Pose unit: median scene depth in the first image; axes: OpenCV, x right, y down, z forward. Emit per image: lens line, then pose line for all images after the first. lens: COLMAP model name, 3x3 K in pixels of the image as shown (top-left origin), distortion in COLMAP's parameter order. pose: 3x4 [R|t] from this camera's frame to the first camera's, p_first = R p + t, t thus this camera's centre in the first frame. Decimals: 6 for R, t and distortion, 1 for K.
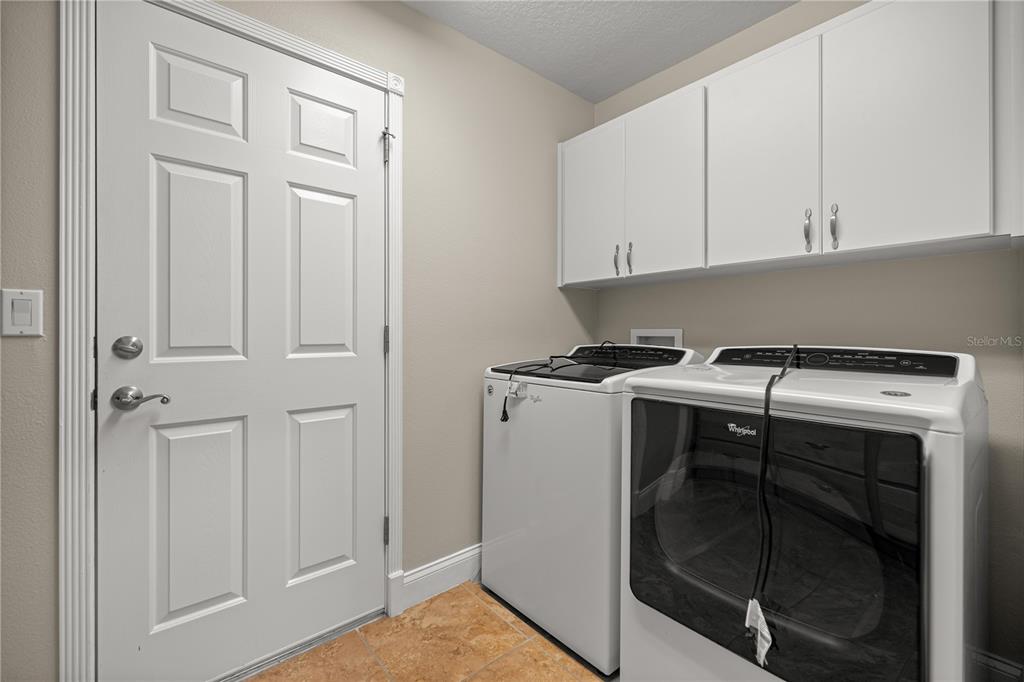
lens RADIAL K [[431.7, 0, 511.3], [0, 431.7, 338.0], [0, 0, 1]] dist [0.001353, -0.000924]
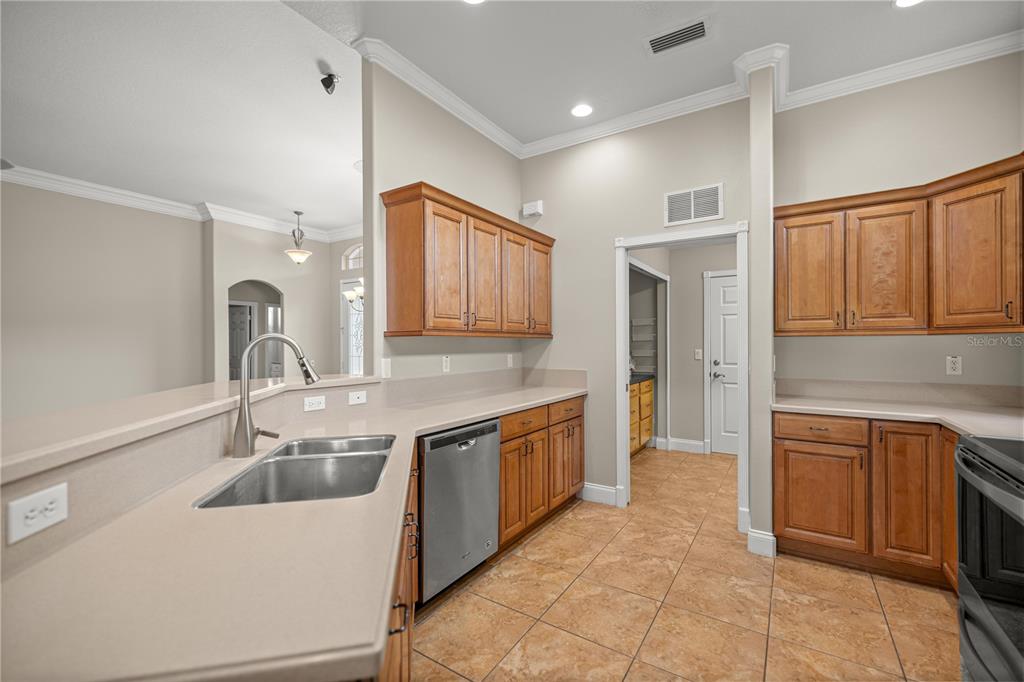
lens RADIAL K [[431.7, 0, 514.1], [0, 431.7, 344.8], [0, 0, 1]] dist [0.001353, -0.000924]
pose [[0.294661, -0.000082, -0.955602, 2.497256], [0.003291, 0.999994, 0.000929, -0.158985], [0.955596, -0.003419, 0.294660, -2.074421]]
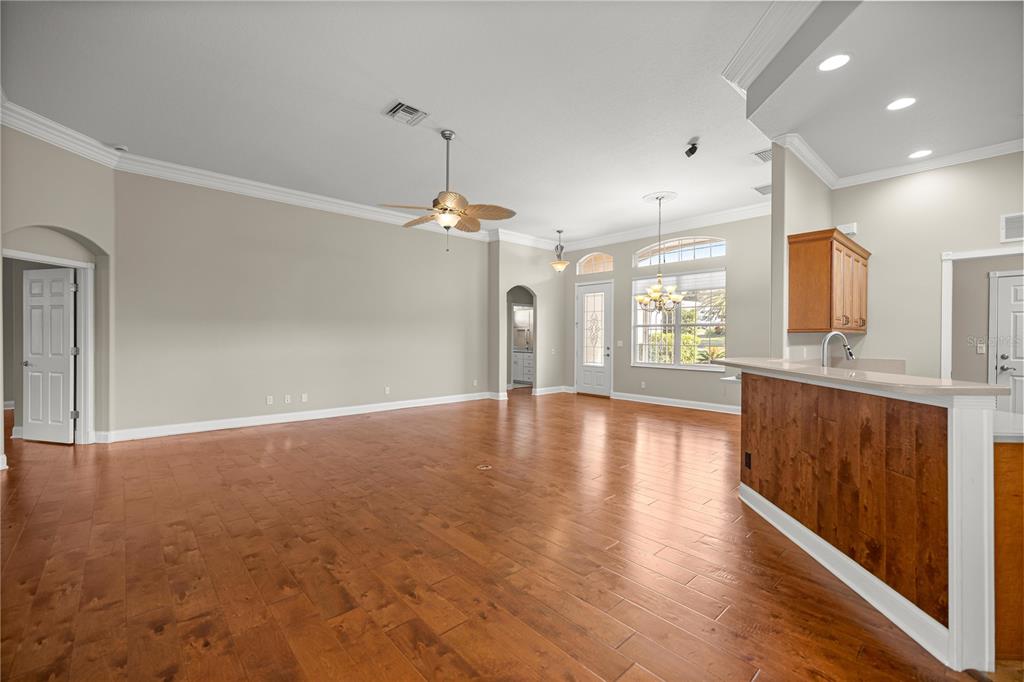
lens RADIAL K [[431.7, 0, 508.7], [0, 431.7, 339.1], [0, 0, 1]] dist [0.001353, -0.000924]
pose [[0.034174, 0.006339, -0.999396, 3.353882], [-0.004588, 0.999970, 0.006186, -0.161942], [0.999405, 0.004374, 0.034202, -4.225222]]
